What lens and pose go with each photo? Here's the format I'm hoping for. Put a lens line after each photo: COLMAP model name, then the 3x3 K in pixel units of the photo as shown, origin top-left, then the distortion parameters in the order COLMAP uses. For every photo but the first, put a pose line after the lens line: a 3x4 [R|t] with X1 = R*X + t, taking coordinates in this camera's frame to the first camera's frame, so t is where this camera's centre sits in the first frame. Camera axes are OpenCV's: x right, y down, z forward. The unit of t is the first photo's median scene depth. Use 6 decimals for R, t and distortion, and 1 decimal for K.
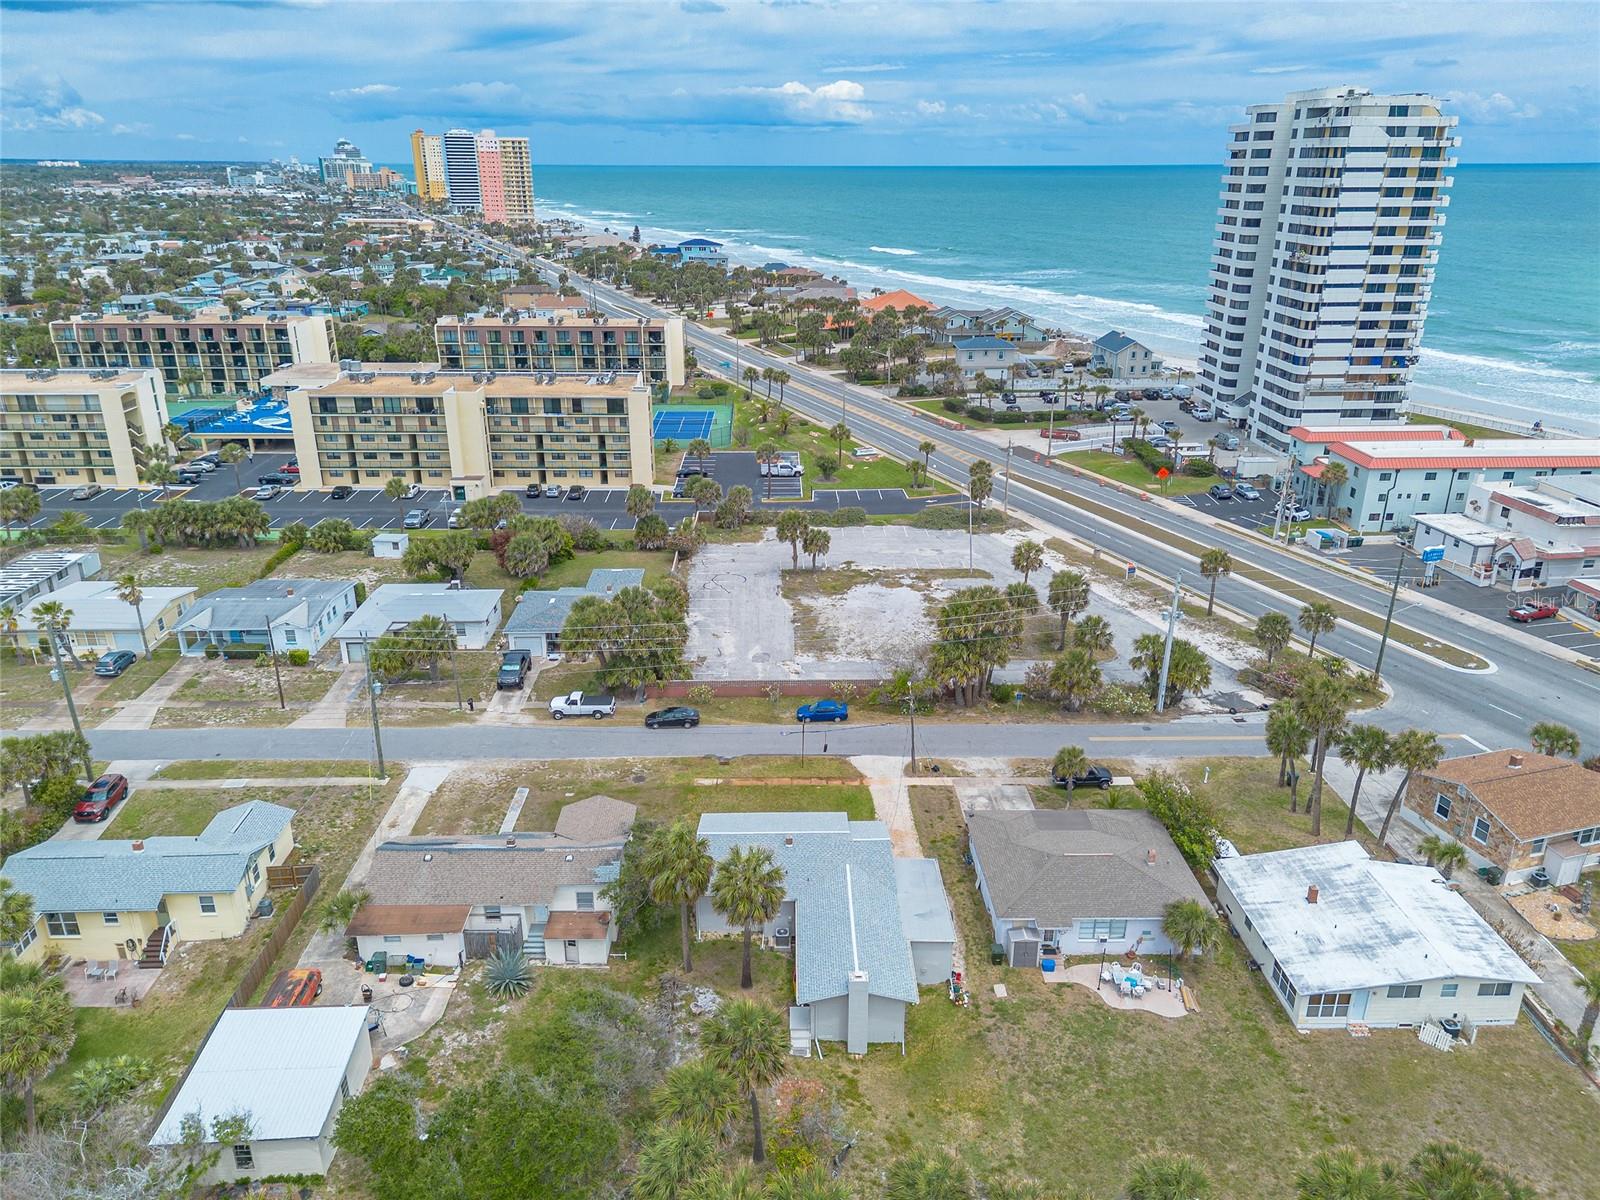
lens RADIAL K [[1128.5, 0, 796.5], [0, 1128.5, 606.6], [0, 0, 1]] dist [0.076649, -0.074915]
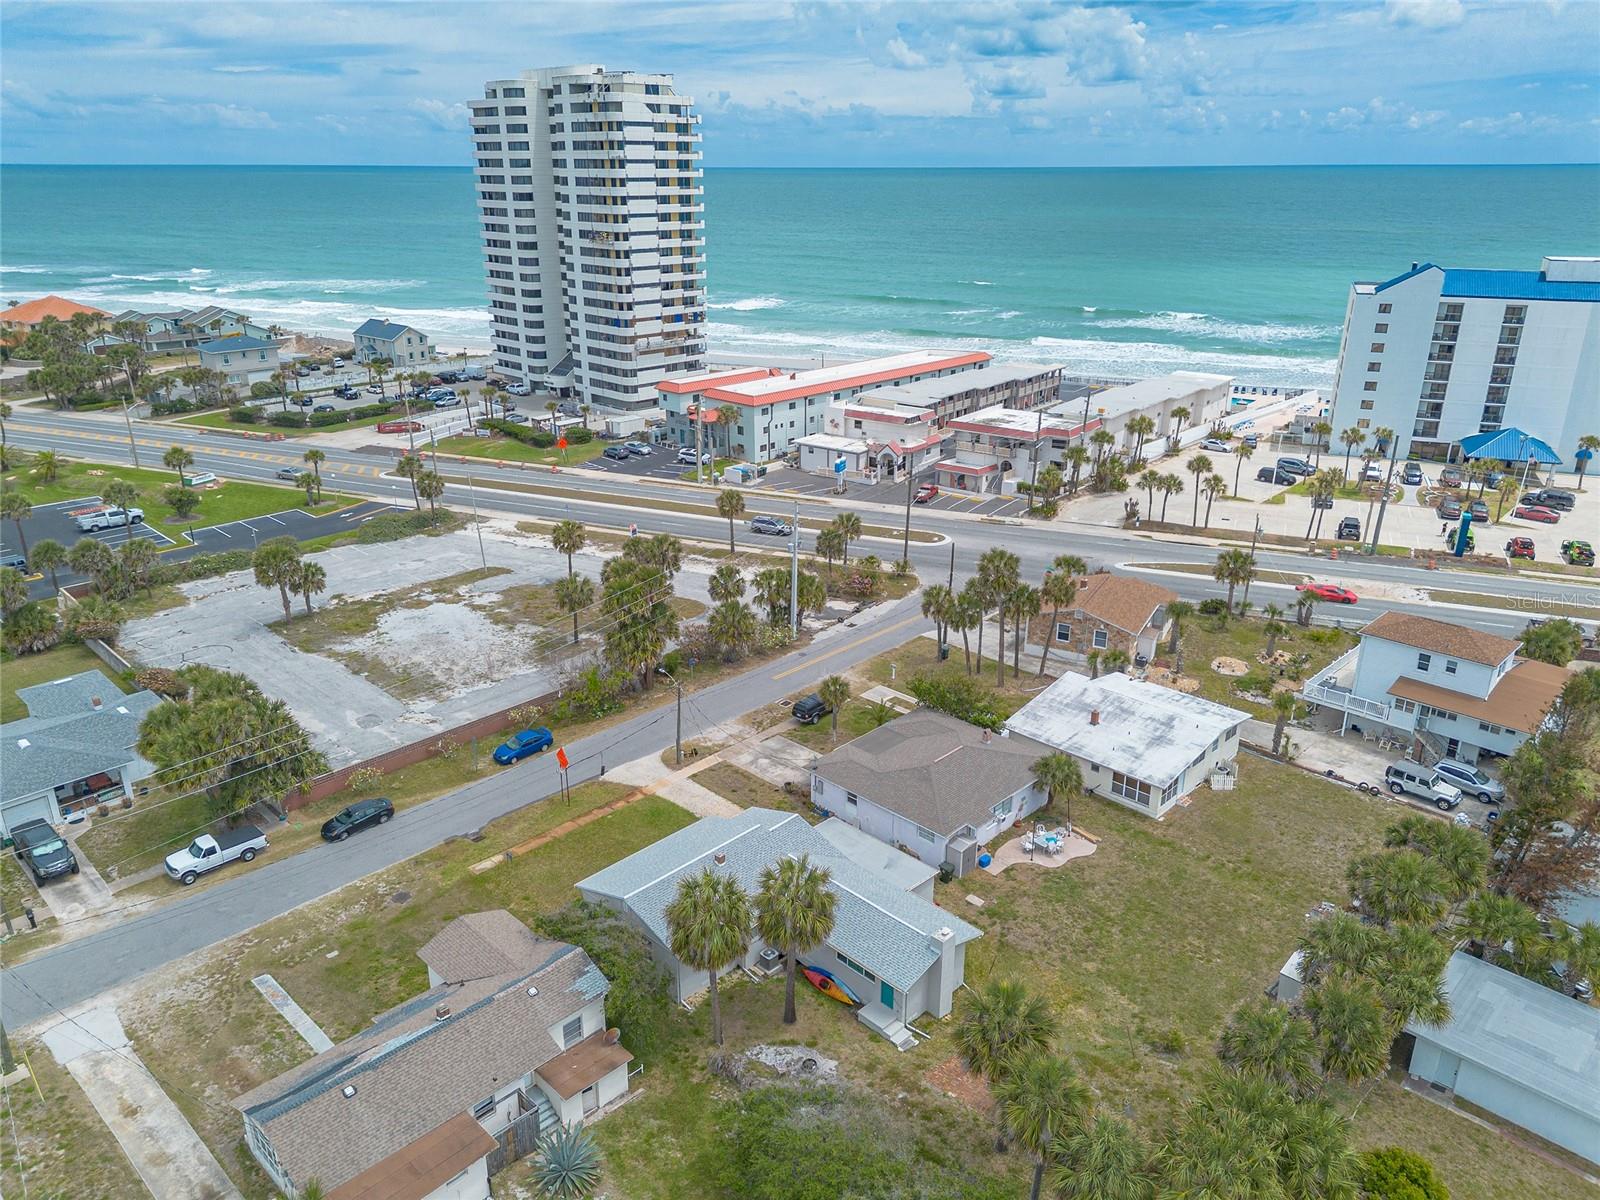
lens RADIAL K [[1128.5, 0, 797.9], [0, 1128.5, 609.2], [0, 0, 1]] dist [0.076649, -0.074915]
pose [[0.714645, -0.254580, 0.651515, -0.259007], [0.253809, 0.962315, 0.097623, -0.025943], [-0.651816, 0.095595, 0.752328, 0.153525]]
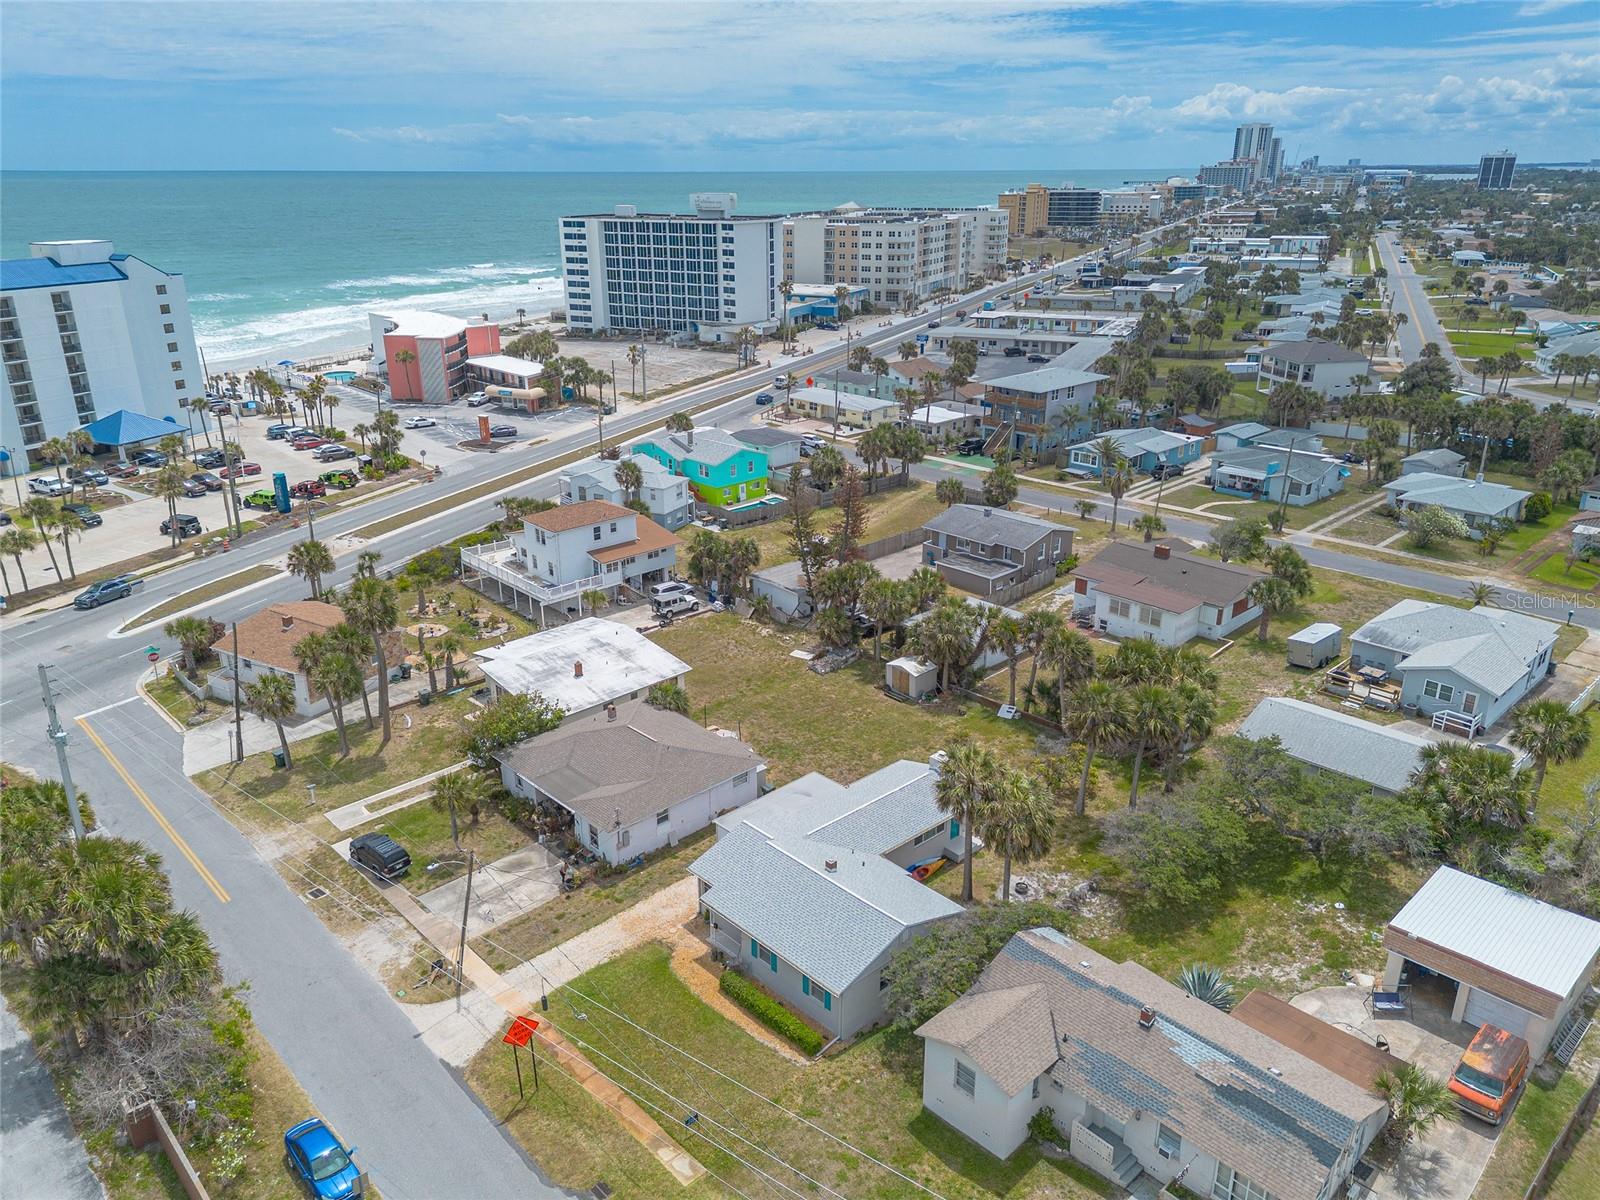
lens RADIAL K [[1128.5, 0, 798.5], [0, 1128.5, 608.9], [0, 0, 1]] dist [0.076649, -0.074915]
pose [[-0.671824, -0.265123, 0.691638, -0.267375], [0.271445, 0.780667, 0.562919, -0.211379], [-0.689181, 0.565924, -0.452504, 0.684764]]
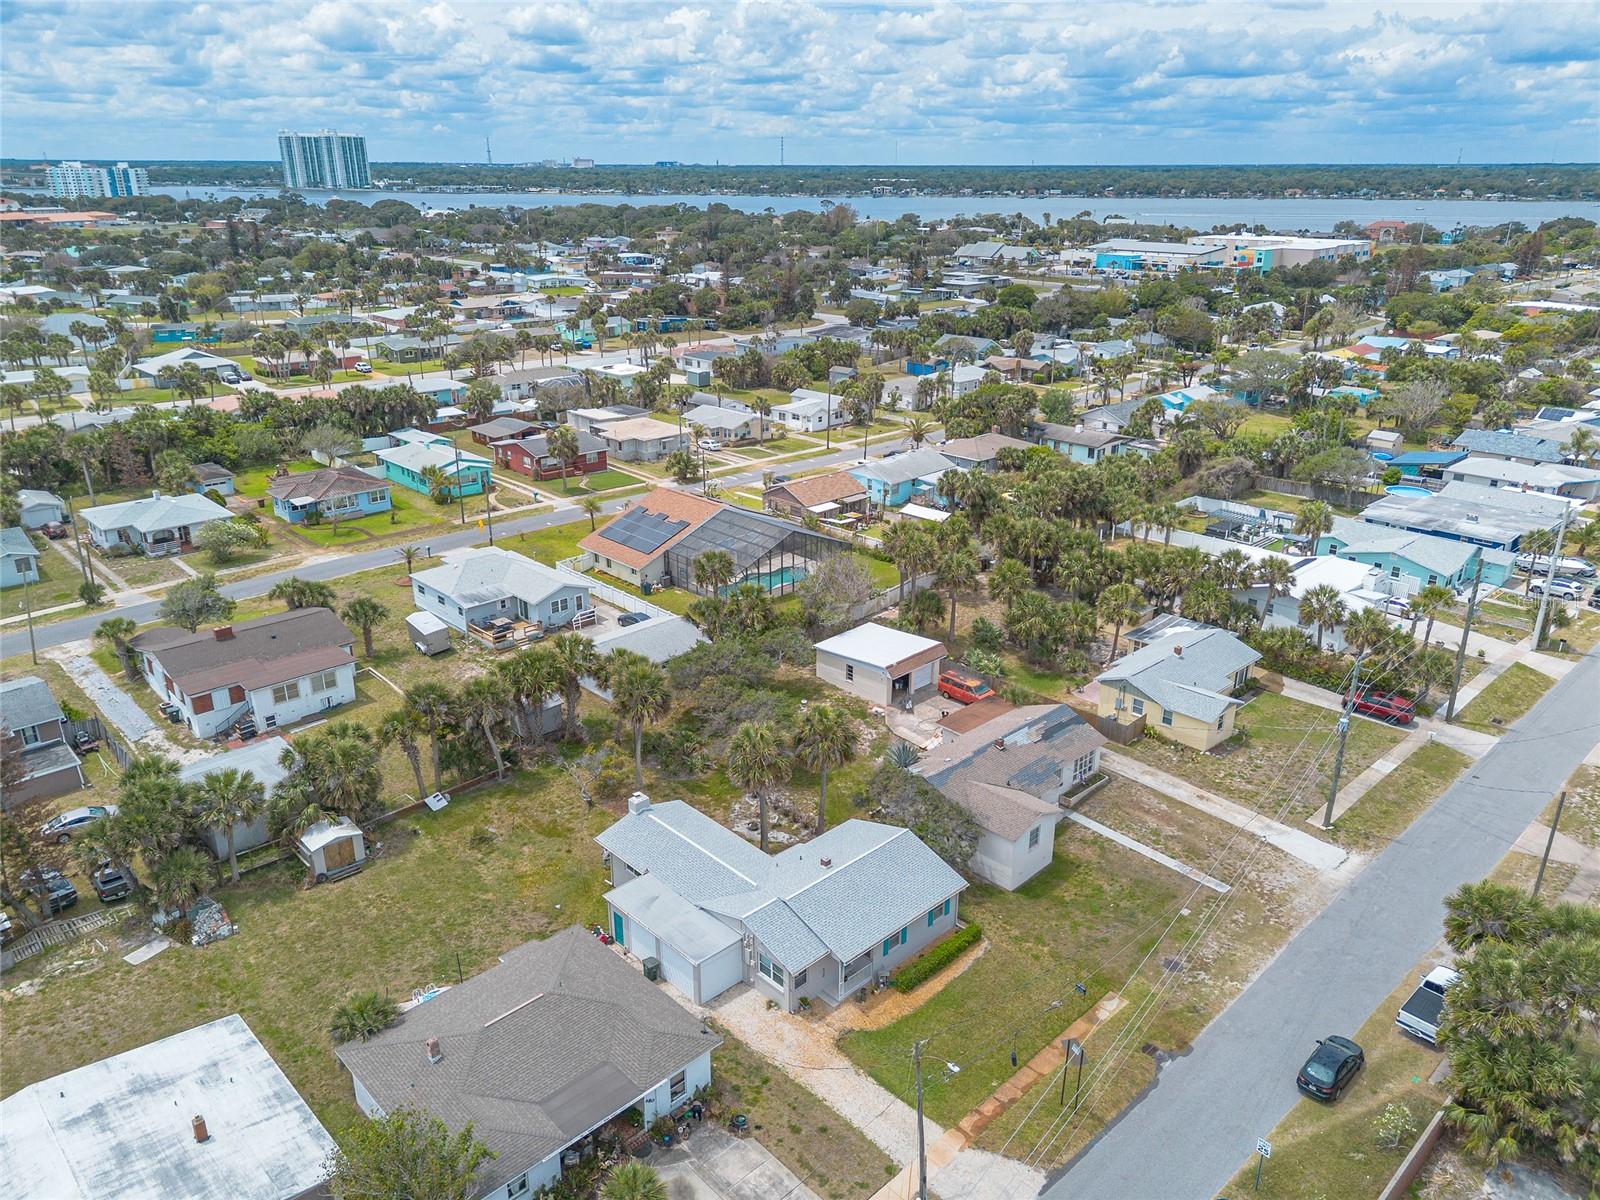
lens RADIAL K [[1128.5, 0, 798.7], [0, 1128.5, 604.5], [0, 0, 1]] dist [0.076649, -0.074915]
pose [[-0.737819, 0.239755, -0.630983, 0.276351], [-0.247921, 0.773200, 0.583692, -0.244492], [0.627820, 0.587093, -0.511042, 0.706904]]
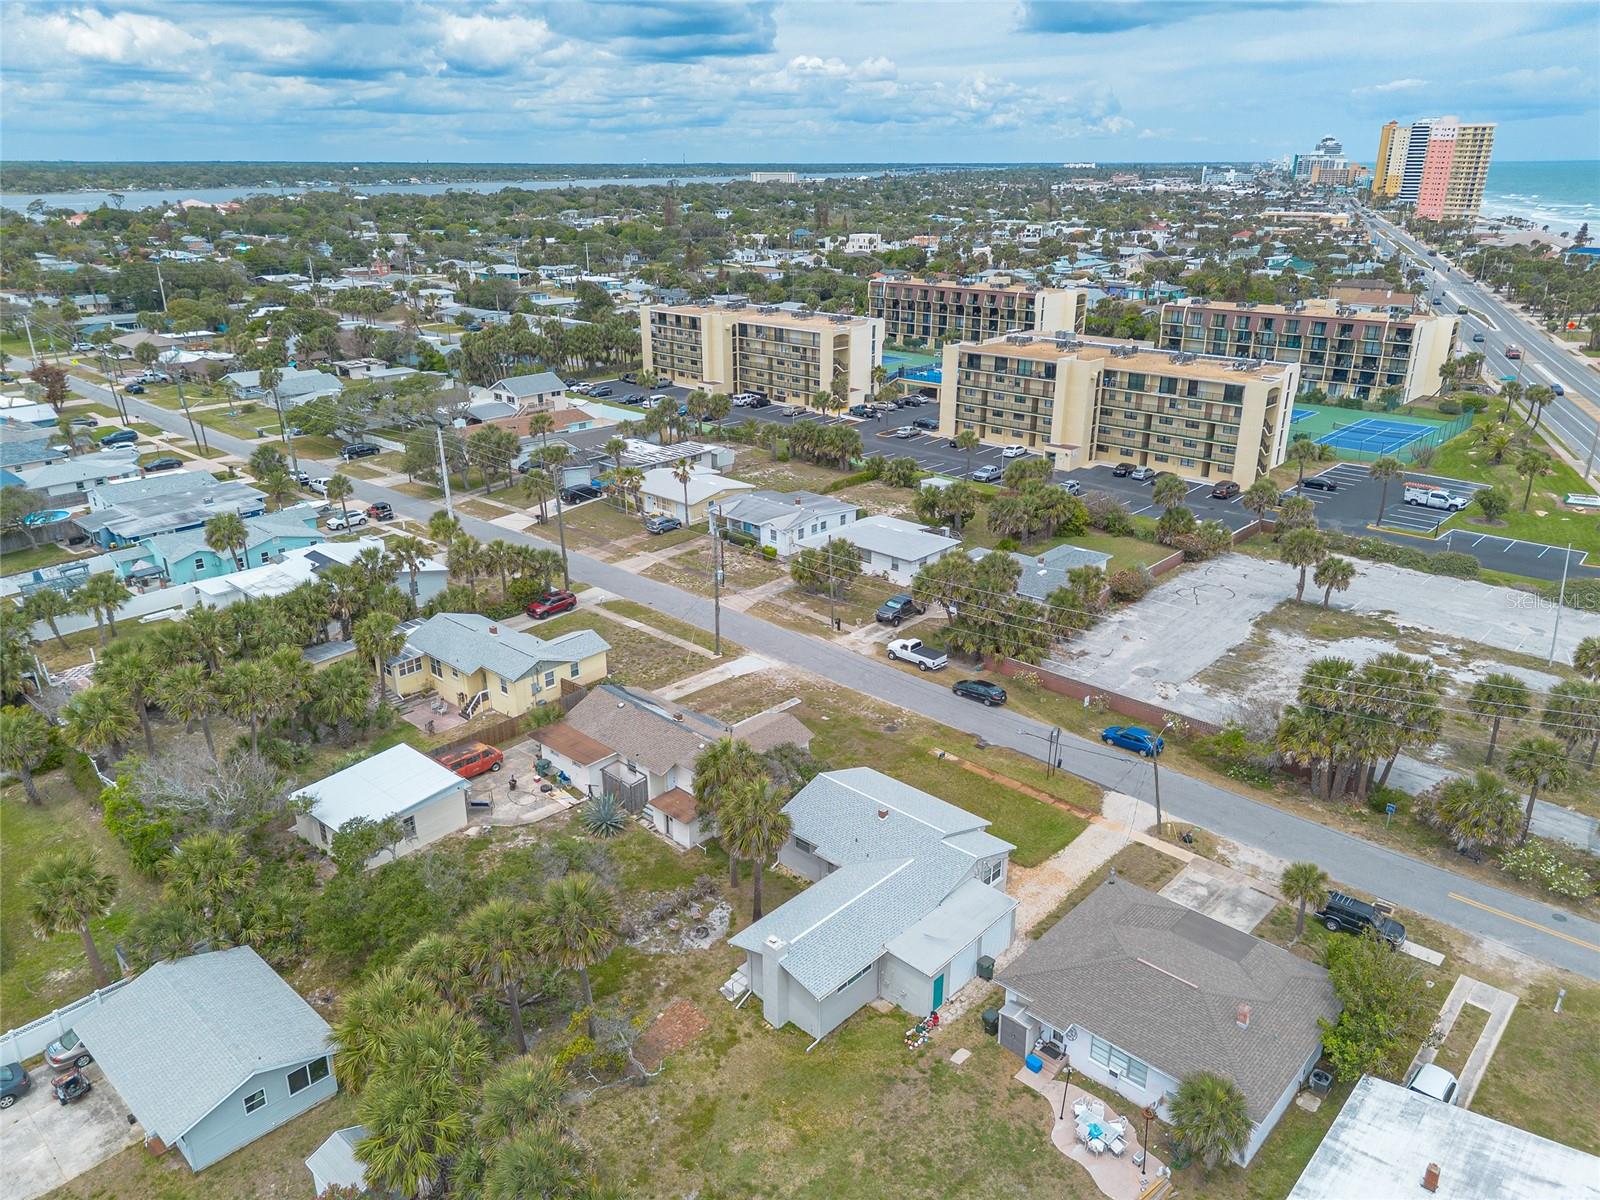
lens RADIAL K [[1128.5, 0, 798.8], [0, 1128.5, 606.1], [0, 0, 1]] dist [0.076649, -0.074915]
pose [[0.717036, 0.250185, -0.650589, 0.272283], [-0.250438, 0.963509, 0.094503, -0.015687], [0.650492, 0.095170, 0.753527, 0.126062]]
